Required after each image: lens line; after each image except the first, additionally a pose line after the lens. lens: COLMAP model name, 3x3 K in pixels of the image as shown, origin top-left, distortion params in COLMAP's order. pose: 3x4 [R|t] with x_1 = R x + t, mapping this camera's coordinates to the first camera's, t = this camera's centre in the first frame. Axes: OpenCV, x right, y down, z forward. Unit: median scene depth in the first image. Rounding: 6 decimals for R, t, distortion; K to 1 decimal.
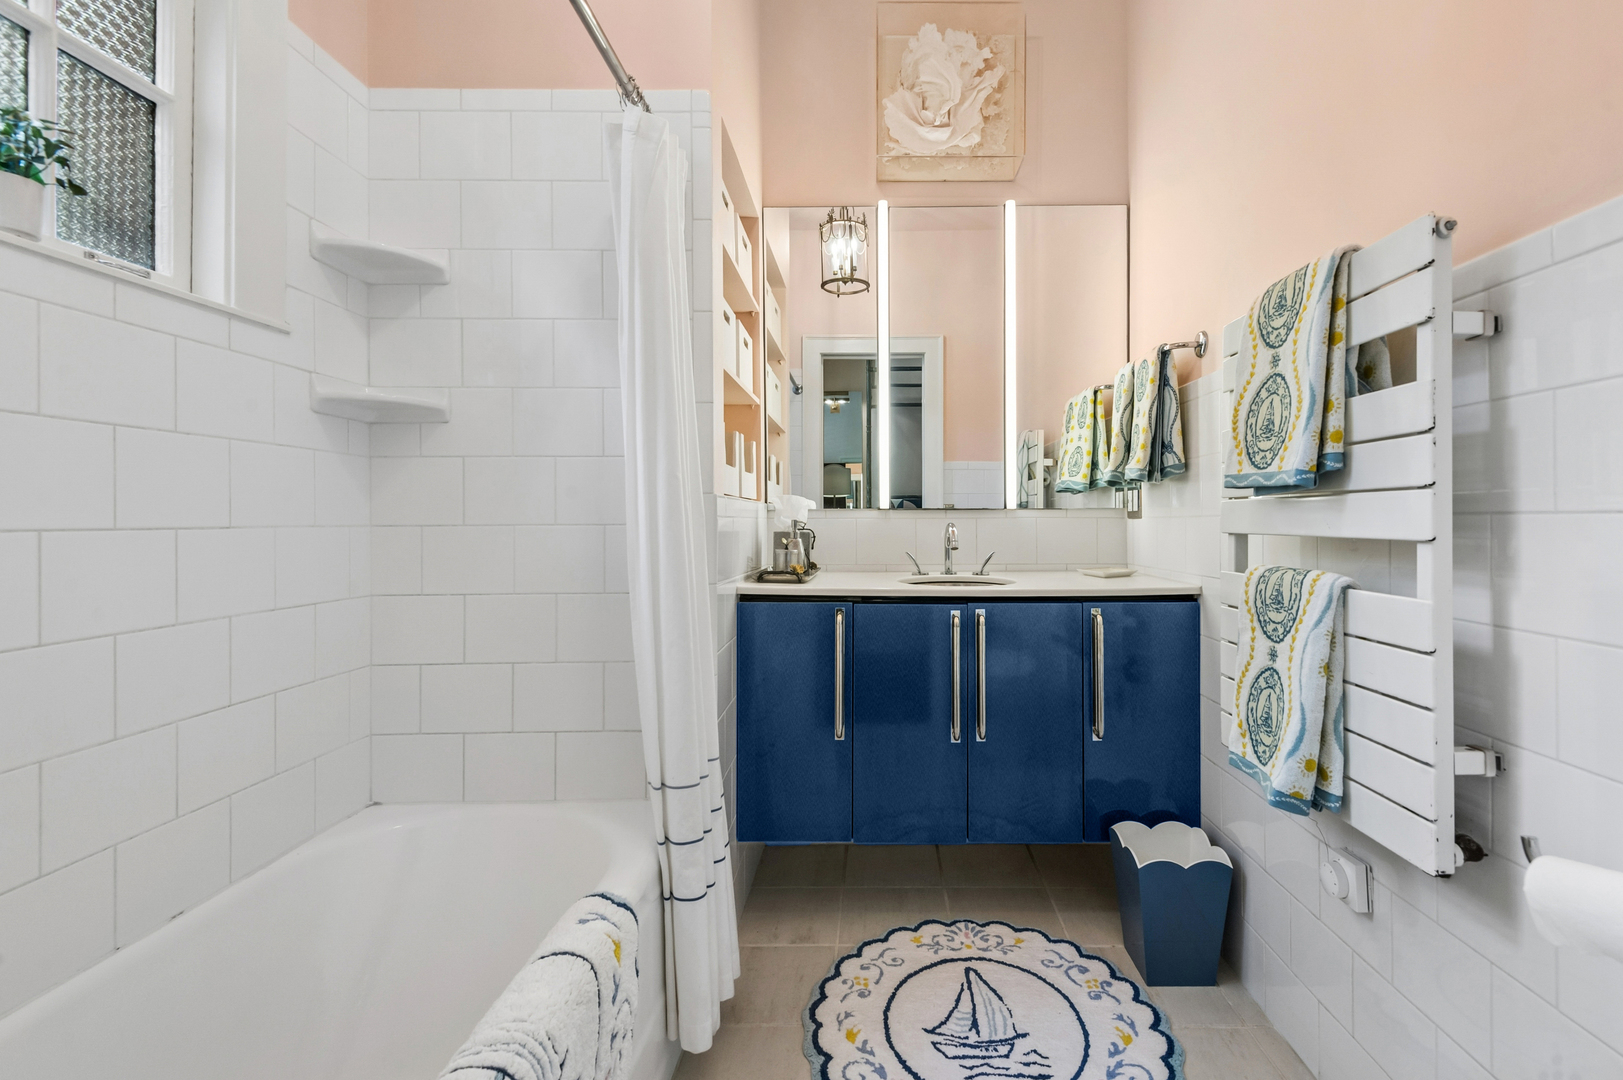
lens RADIAL K [[764.5, 0, 840.4], [0, 764.5, 536.7], [0, 0, 1]] dist [0.035703, -0.017737]
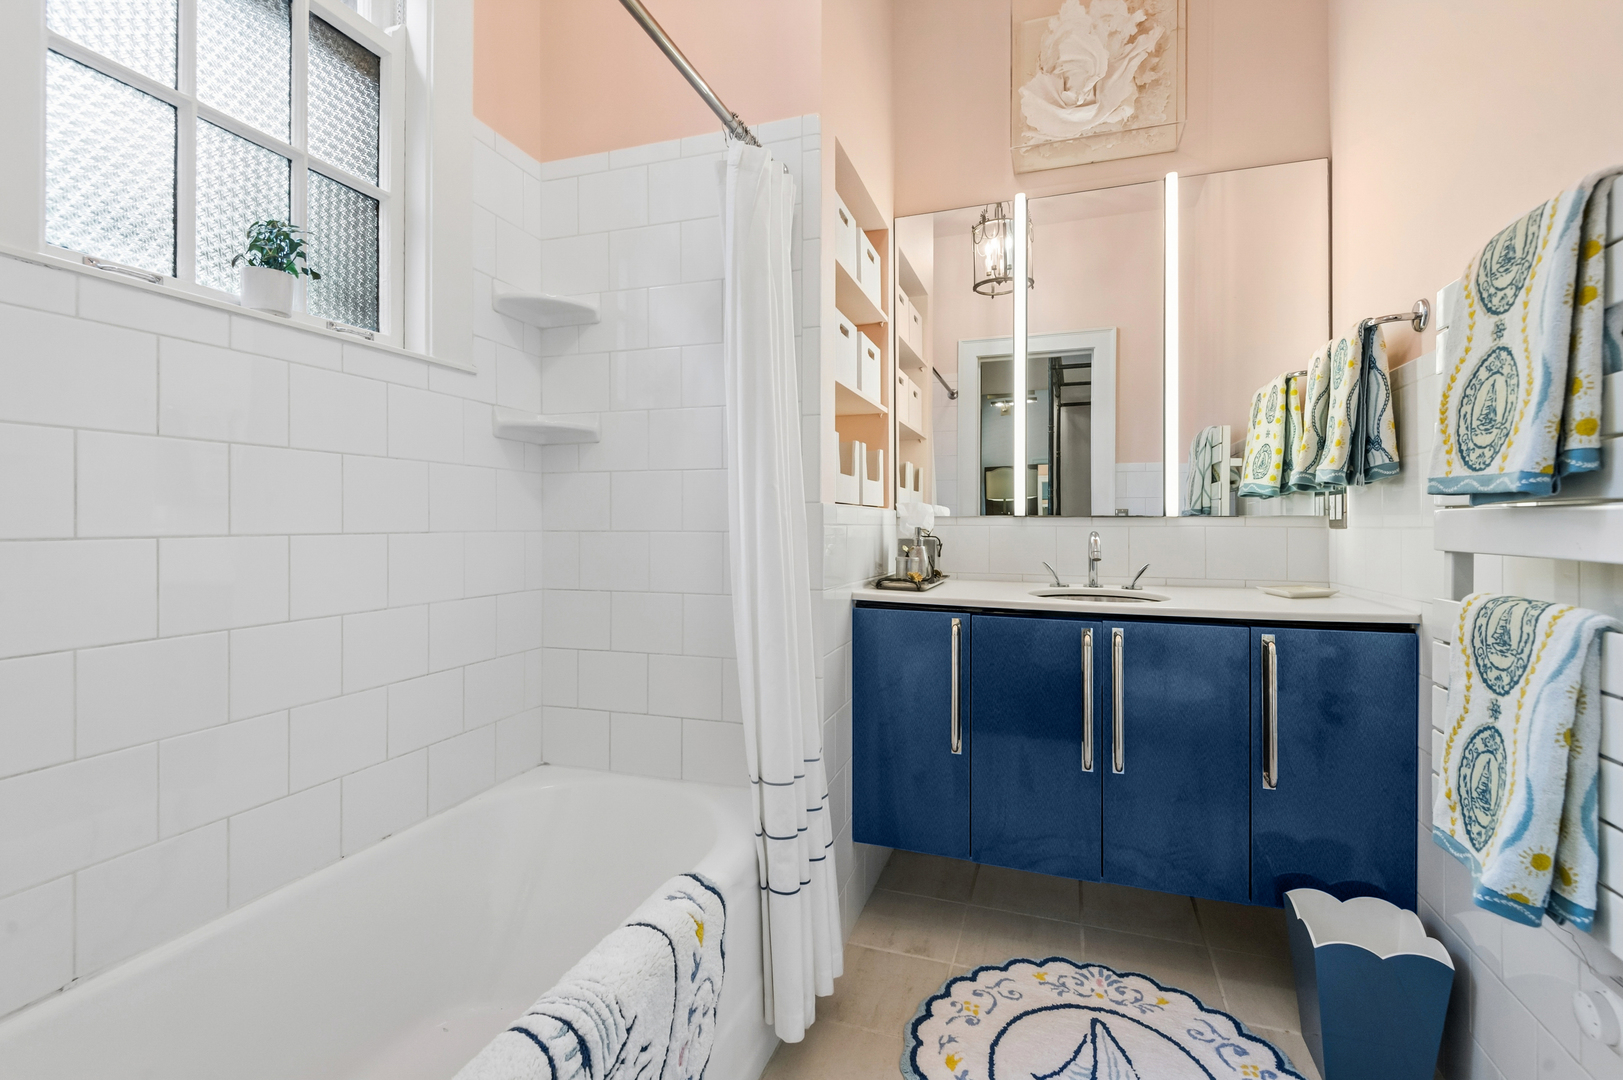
lens RADIAL K [[727.9, 0, 808.3], [0, 727.9, 533.7], [0, 0, 1]] dist [0.031161, -0.018623]
pose [[0.943058, 0.012683, -0.332388, 0.128403], [-0.013468, 0.999909, -0.000058, -0.012279], [0.332357, 0.004531, 0.943143, 0.061423]]
